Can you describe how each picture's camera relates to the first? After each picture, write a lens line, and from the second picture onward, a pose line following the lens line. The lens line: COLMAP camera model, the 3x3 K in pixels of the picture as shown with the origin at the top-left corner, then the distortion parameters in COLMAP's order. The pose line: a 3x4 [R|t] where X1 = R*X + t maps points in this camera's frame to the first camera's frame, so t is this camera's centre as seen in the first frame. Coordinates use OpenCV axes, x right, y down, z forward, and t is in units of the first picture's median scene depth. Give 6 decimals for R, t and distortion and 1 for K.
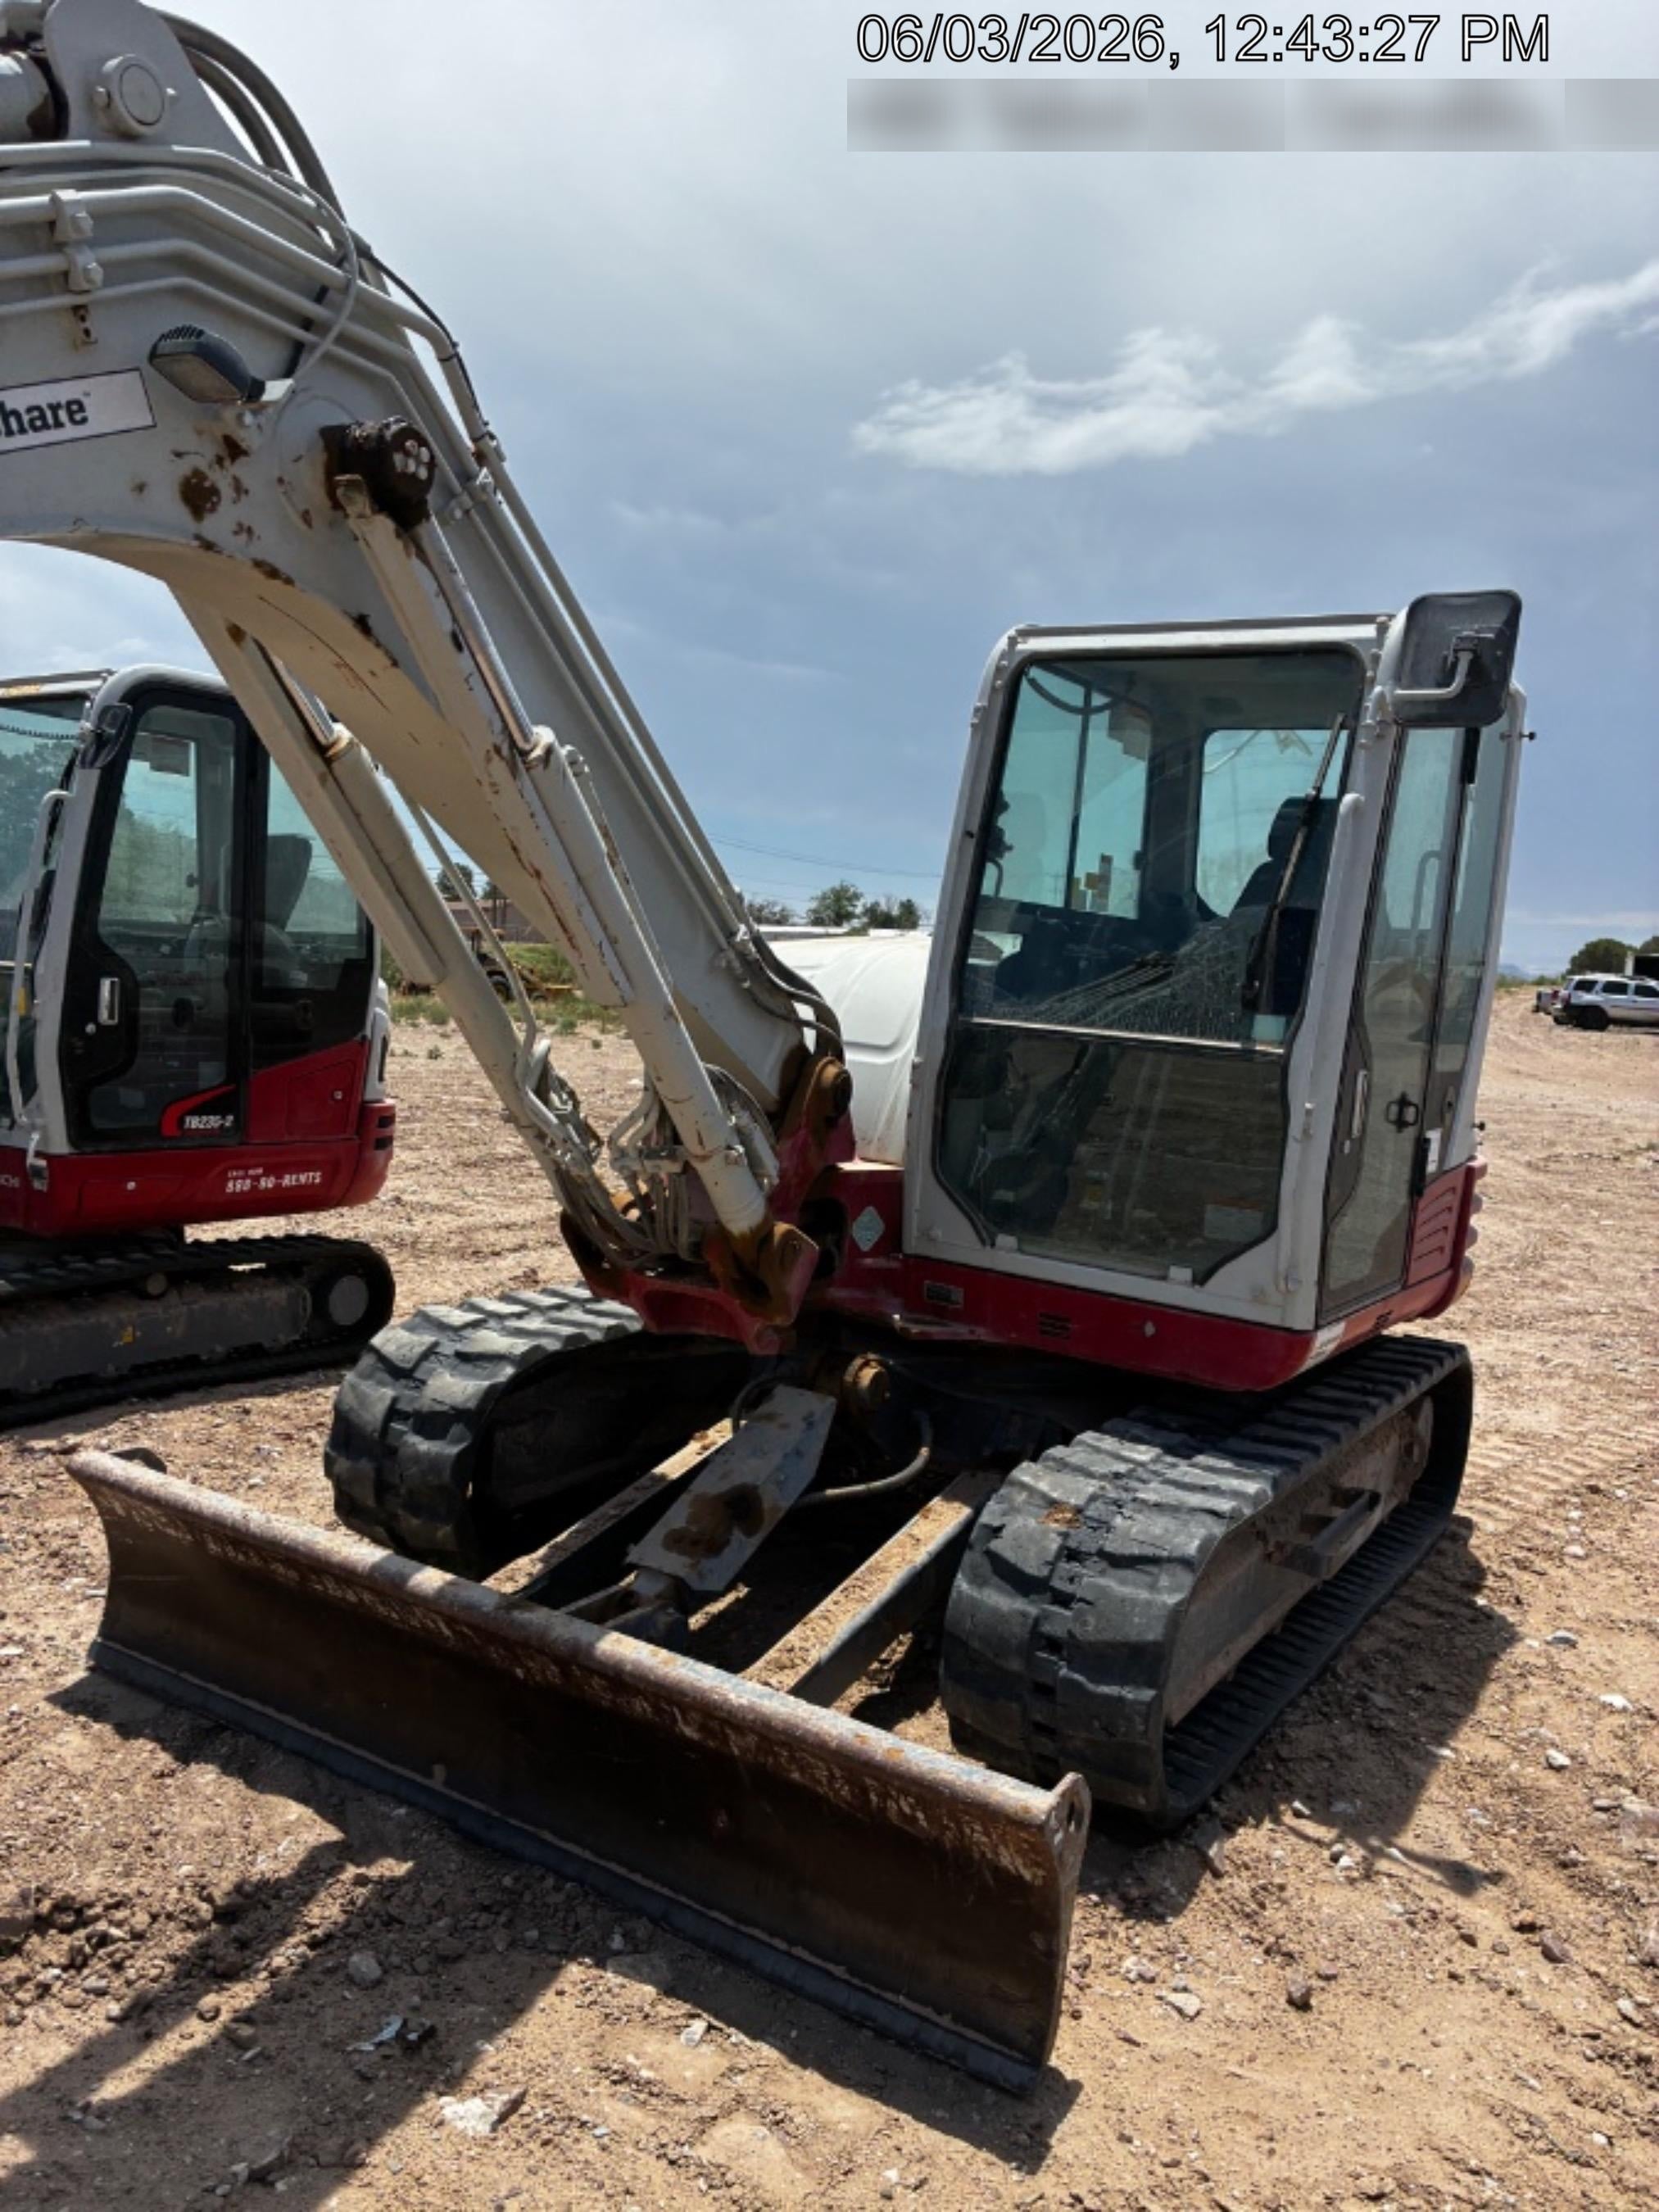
lens RADIAL K [[1657.4, 0, 821.9], [0, 1657.4, 1083.9], [0, 0, 1]] dist [0.060856, -0.075071]
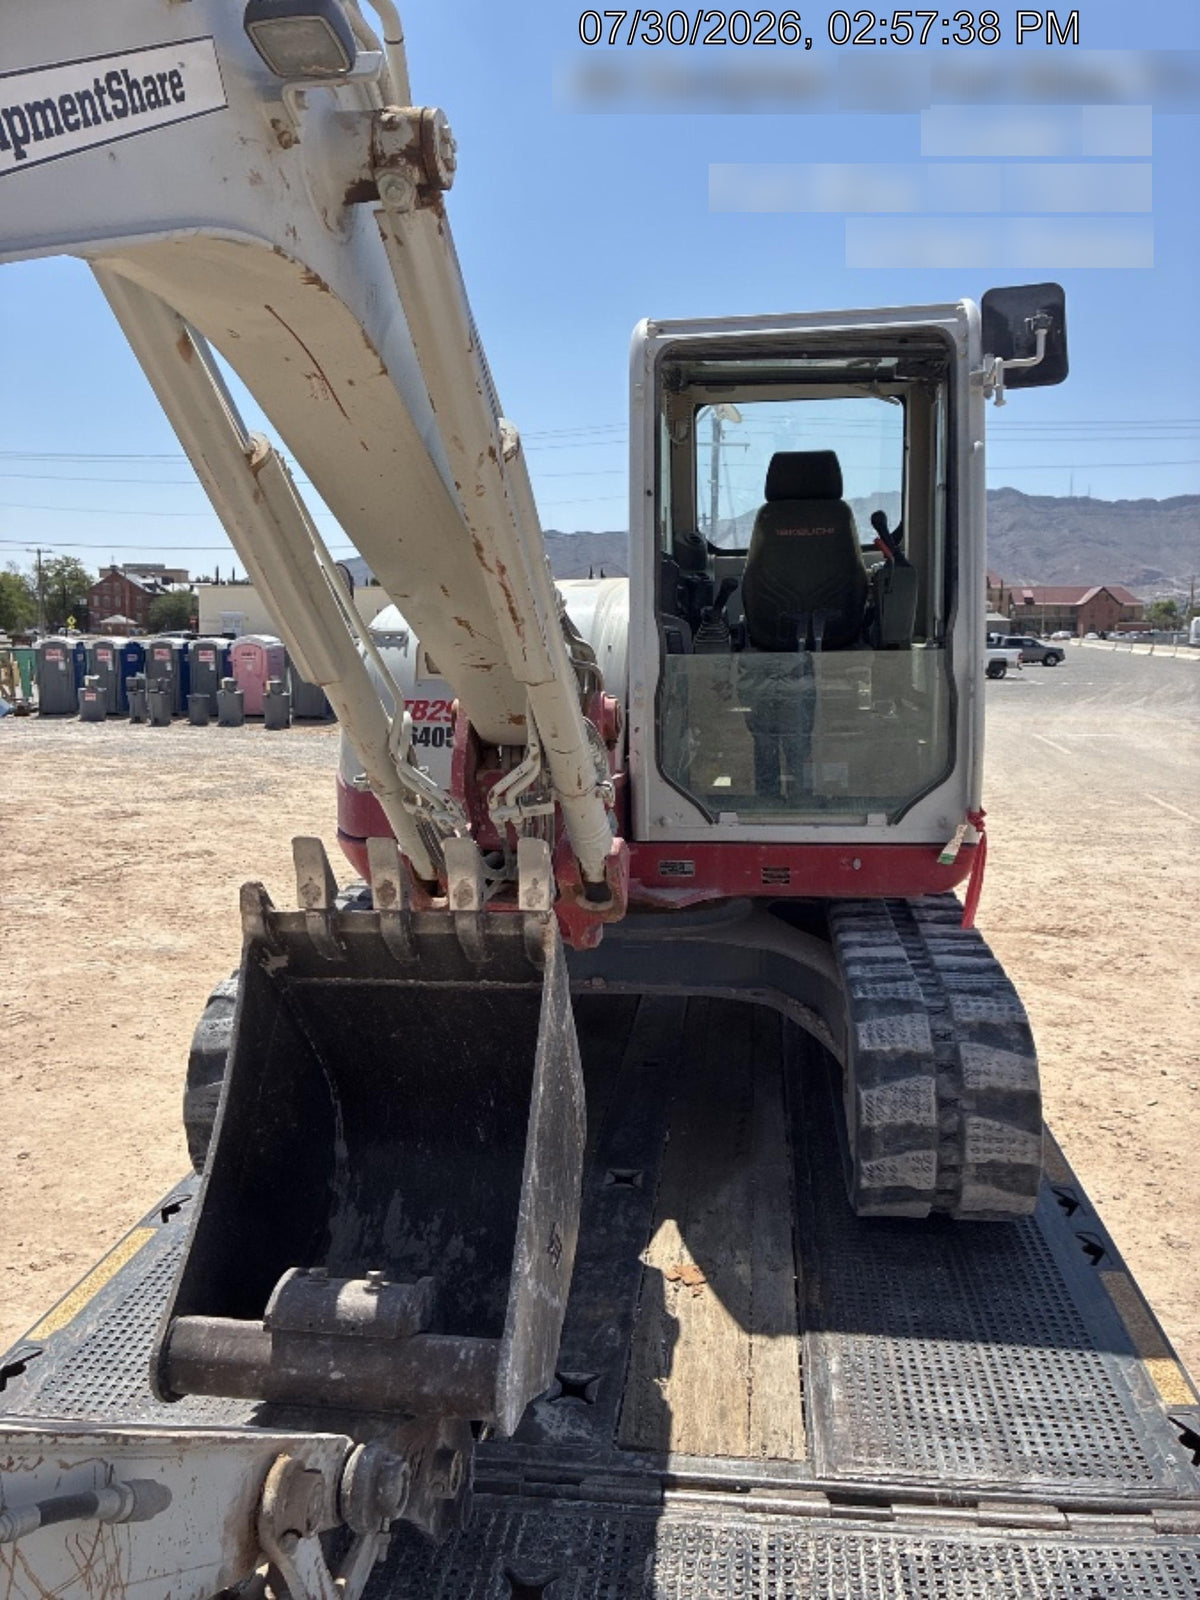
lens RADIAL K [[1198.9, 0, 598.6], [0, 1198.9, 809.2], [0, 0, 1]] dist [0.060856, -0.075071]
pose [[0.907953, -0.180498, 0.378209, -0.379155], [0.138493, 0.981021, 0.135712, -0.059955], [-0.395526, -0.070841, 0.915718, 0.212461]]
